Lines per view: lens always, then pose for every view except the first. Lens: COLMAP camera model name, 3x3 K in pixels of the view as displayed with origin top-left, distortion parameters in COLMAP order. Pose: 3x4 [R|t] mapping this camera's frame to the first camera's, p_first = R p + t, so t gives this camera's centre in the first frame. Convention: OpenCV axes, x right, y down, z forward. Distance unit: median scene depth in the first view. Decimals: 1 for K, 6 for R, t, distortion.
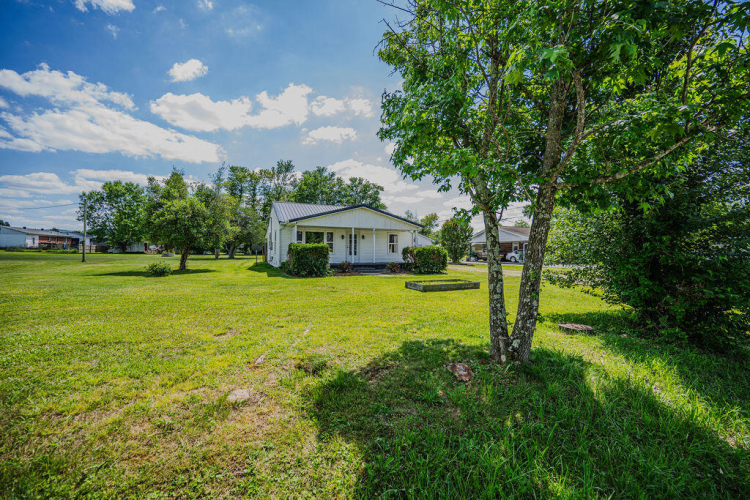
lens RADIAL K [[294.1, 0, 377.6], [0, 294.1, 248.3], [0, 0, 1]] dist [-0.002865, 0.000526]
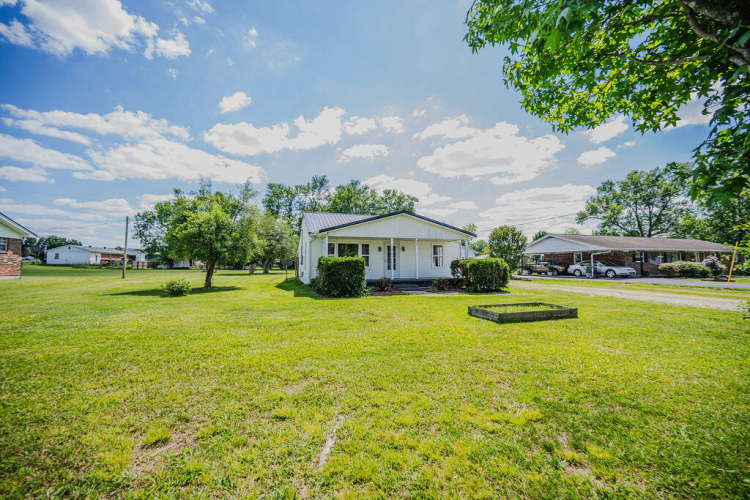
lens RADIAL K [[294.1, 0, 374.0], [0, 294.1, 244.9], [0, 0, 1]] dist [-0.002865, 0.000526]
pose [[0.992086, -0.018756, -0.124152, -0.008484], [0.011607, 0.998245, -0.058063, -0.000175], [0.125023, 0.056162, 0.990563, 0.041803]]
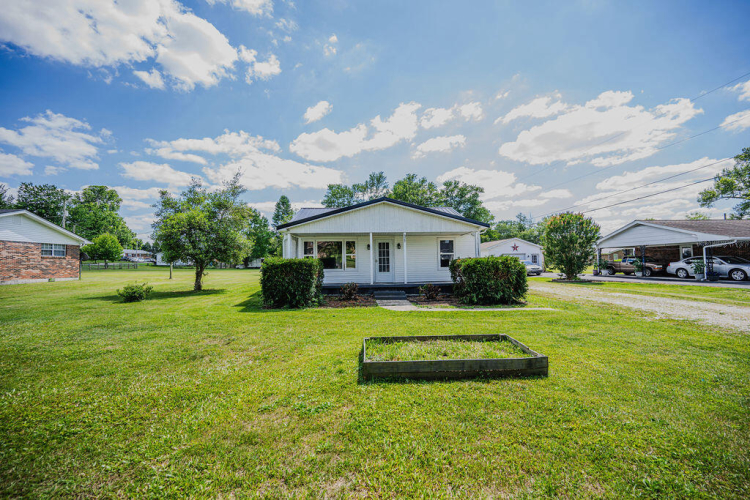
lens RADIAL K [[294.1, 0, 377.7], [0, 294.1, 255.9], [0, 0, 1]] dist [-0.002865, 0.000526]
pose [[0.928558, -0.028072, -0.370124, 0.053198], [0.023056, 0.999573, -0.017970, -0.001014], [0.370470, 0.008153, 0.928809, 0.105053]]
